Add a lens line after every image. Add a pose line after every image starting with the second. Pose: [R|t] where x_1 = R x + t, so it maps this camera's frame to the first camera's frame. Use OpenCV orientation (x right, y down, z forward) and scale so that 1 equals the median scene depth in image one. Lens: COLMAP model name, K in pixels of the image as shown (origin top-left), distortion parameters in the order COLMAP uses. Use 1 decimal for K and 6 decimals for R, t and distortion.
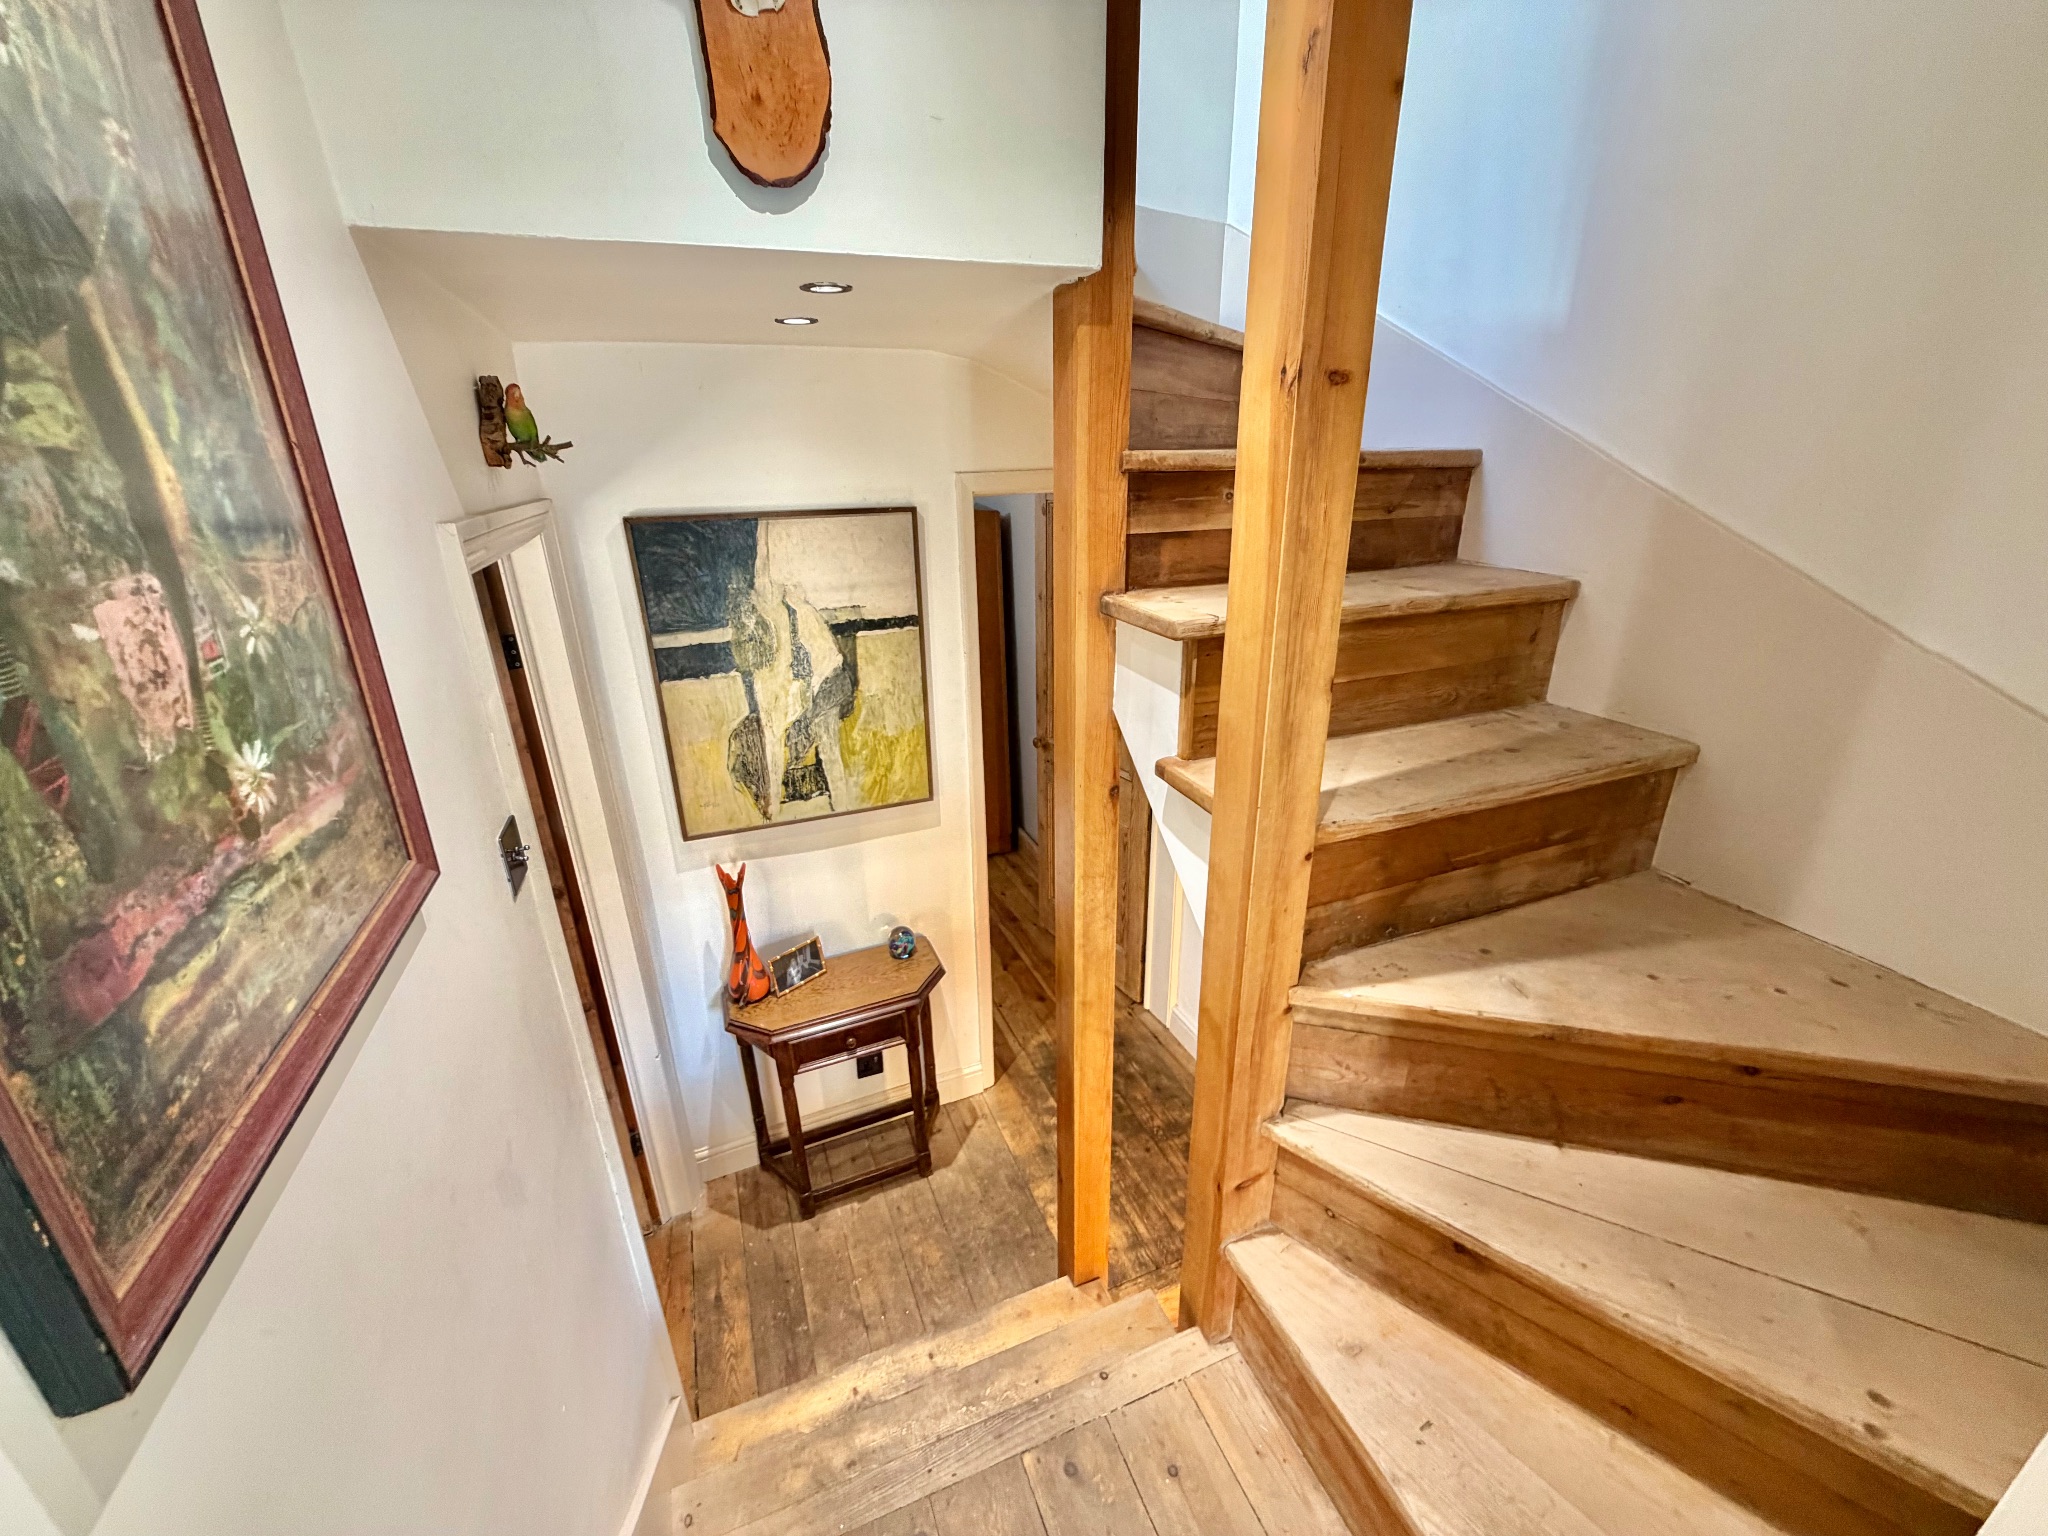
lens RADIAL K [[806.0, 0, 1023.6], [0, 806.0, 756.7], [0, 0, 1]] dist [-0.000127, -0.000429]
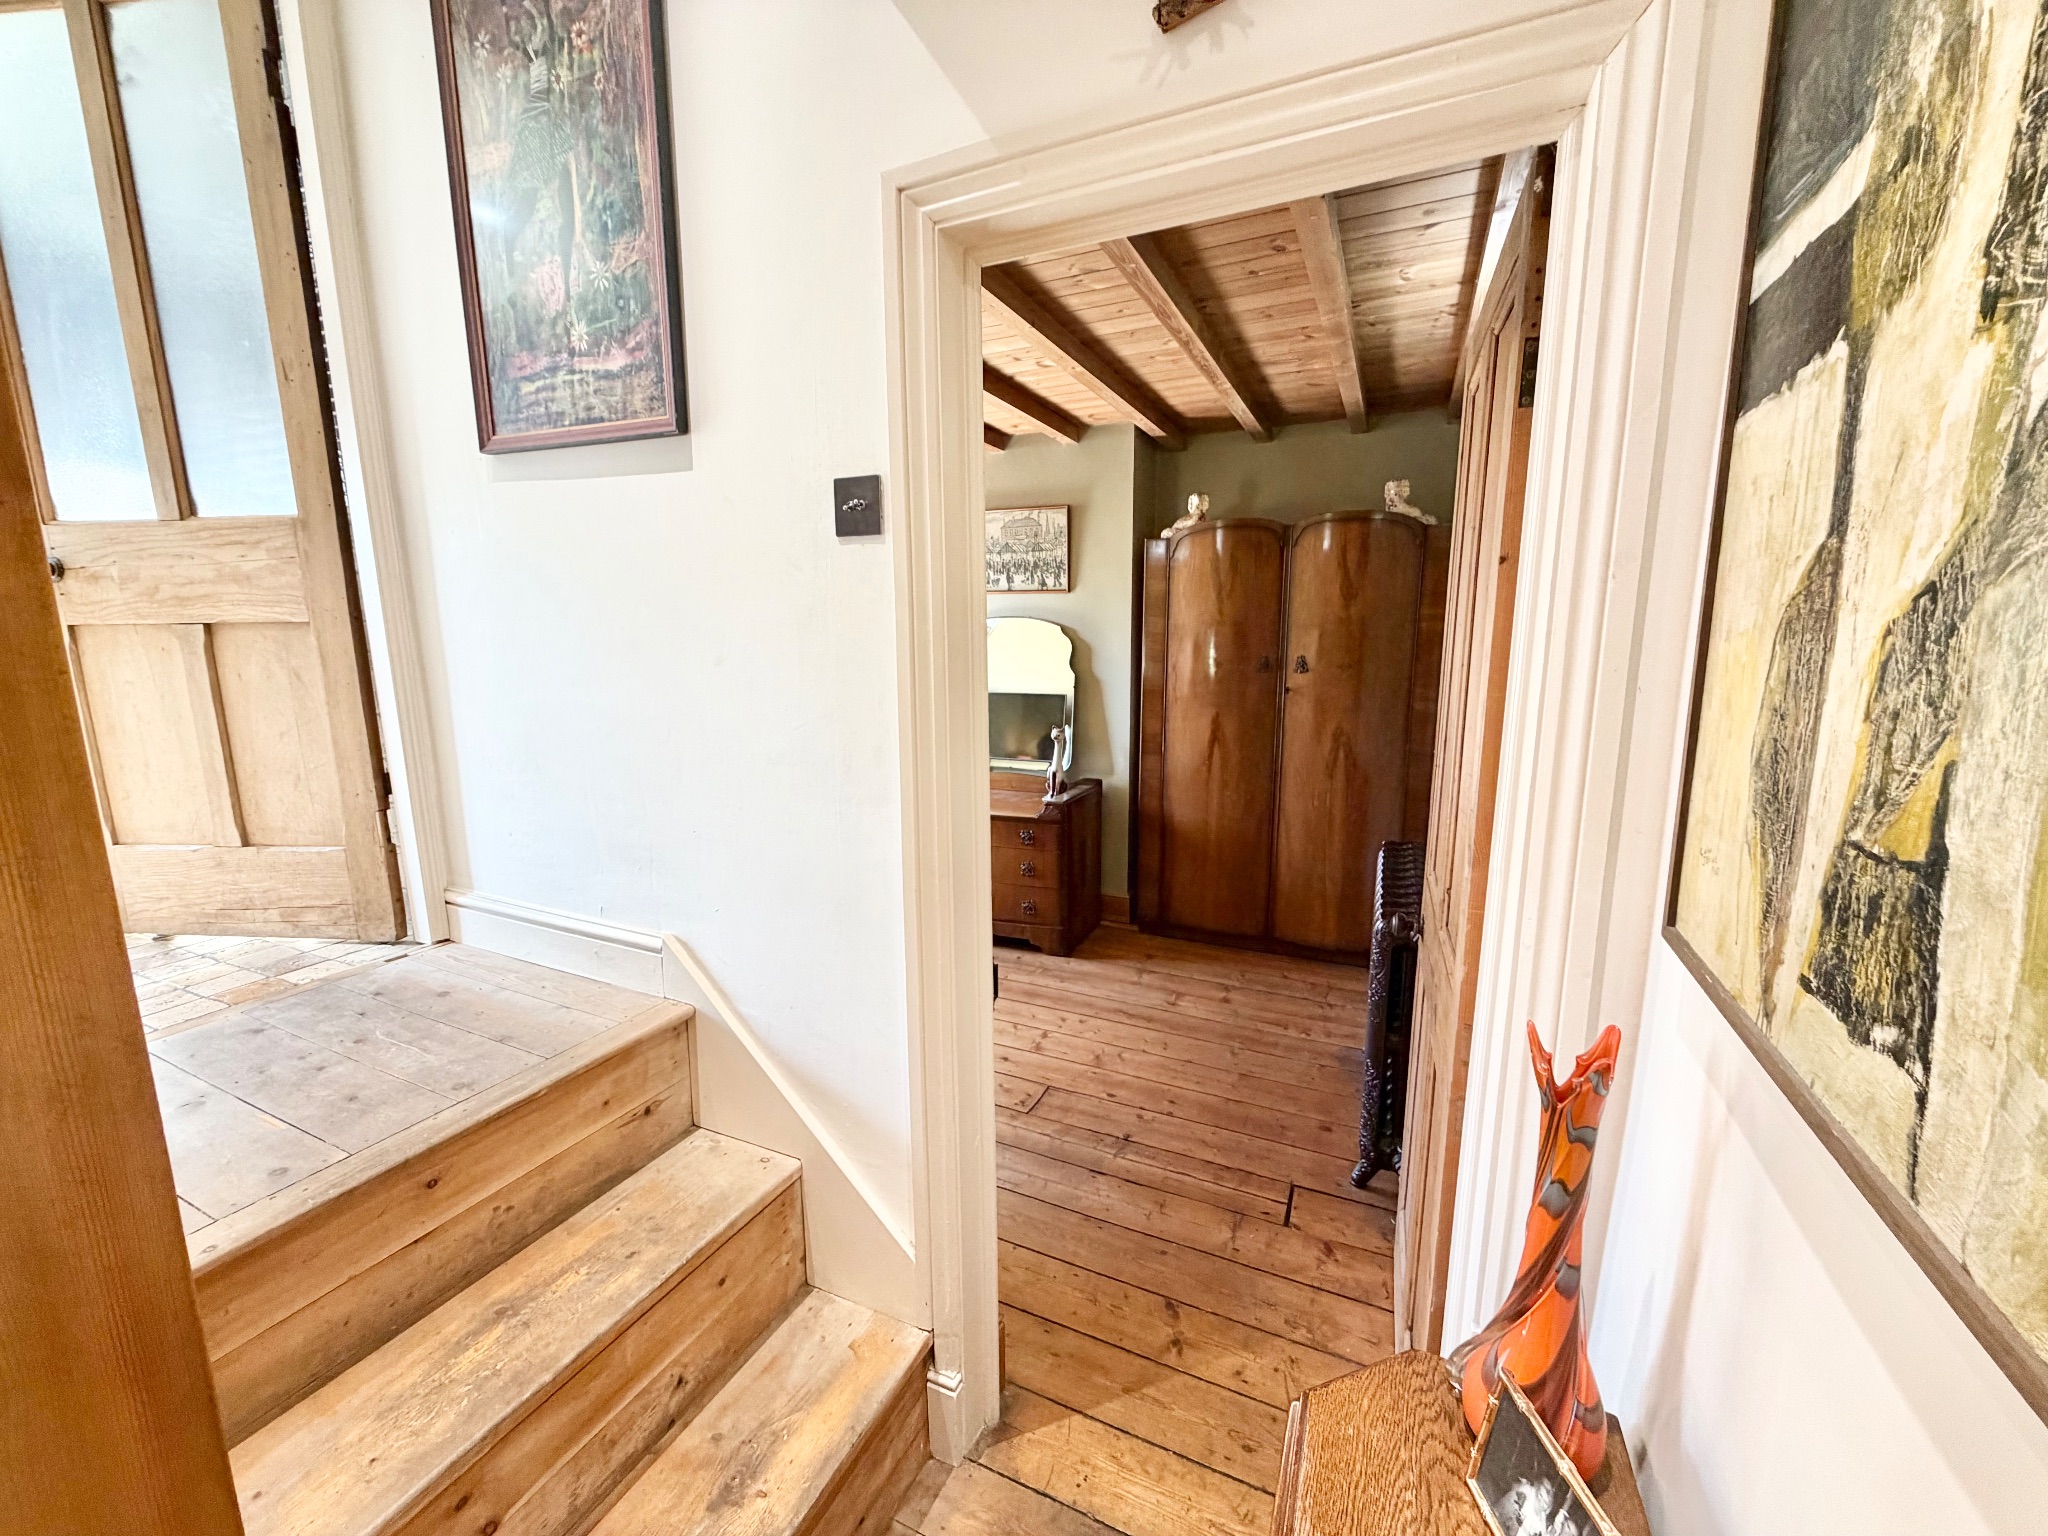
lens RADIAL K [[806.0, 0, 1027.6], [0, 806.0, 766.0], [0, 0, 1]] dist [-0.000127, -0.000429]
pose [[-0.730250, 0.135211, -0.669667, -0.009956], [-0.222064, 0.880015, 0.419836, -0.040717], [0.646083, 0.455294, -0.612605, 1.013887]]
